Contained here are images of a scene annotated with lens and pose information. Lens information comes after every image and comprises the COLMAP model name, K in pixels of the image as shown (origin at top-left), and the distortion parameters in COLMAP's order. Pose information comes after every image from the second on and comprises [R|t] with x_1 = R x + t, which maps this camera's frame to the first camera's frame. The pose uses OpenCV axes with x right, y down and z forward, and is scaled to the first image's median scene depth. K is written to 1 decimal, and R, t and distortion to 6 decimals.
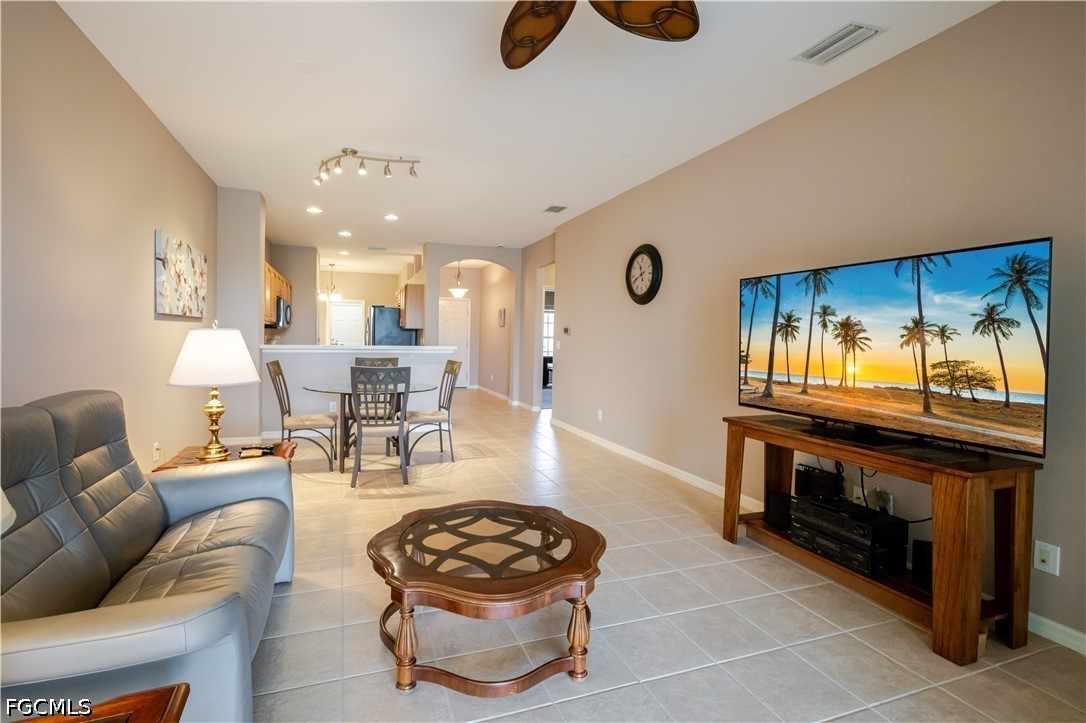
lens RADIAL K [[483.7, 0, 515.3], [0, 483.7, 339.3], [0, 0, 1]] dist [-0.000371, -0.000064]
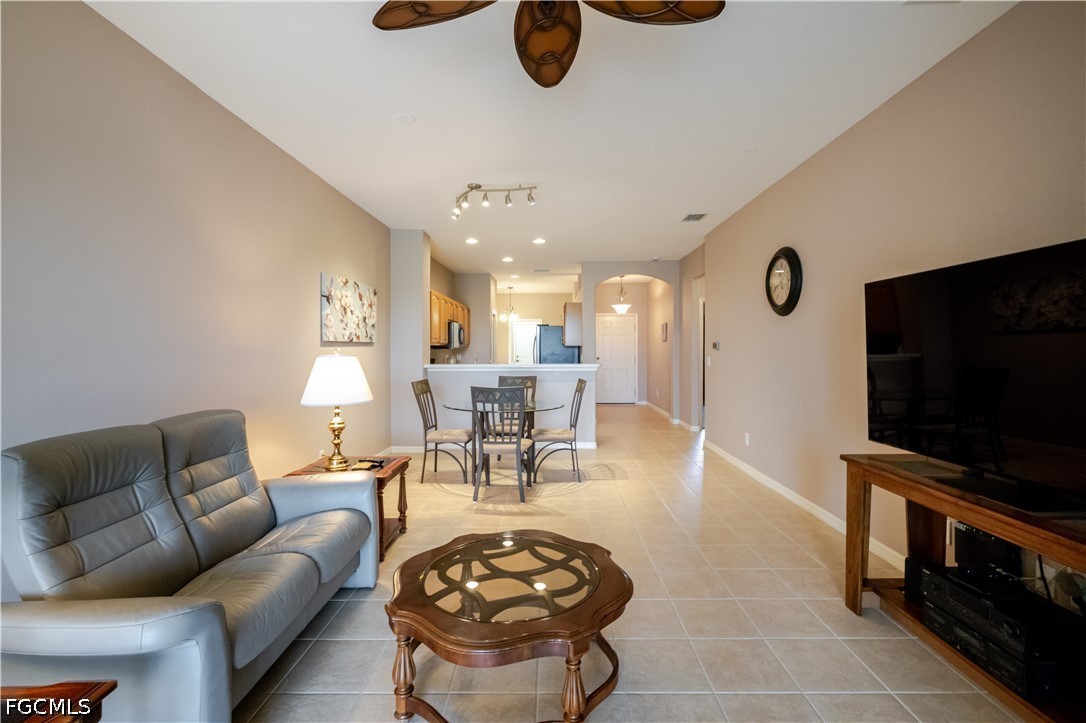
lens RADIAL K [[477.3, 0, 557.2], [0, 477.3, 339.0], [0, 0, 1]] dist [0.000228, 0.000323]
pose [[0.947944, -0.025846, -0.317387, 0.172503], [0.016918, 0.999381, -0.030852, -0.011982], [0.317987, 0.023876, 0.947794, 0.059278]]
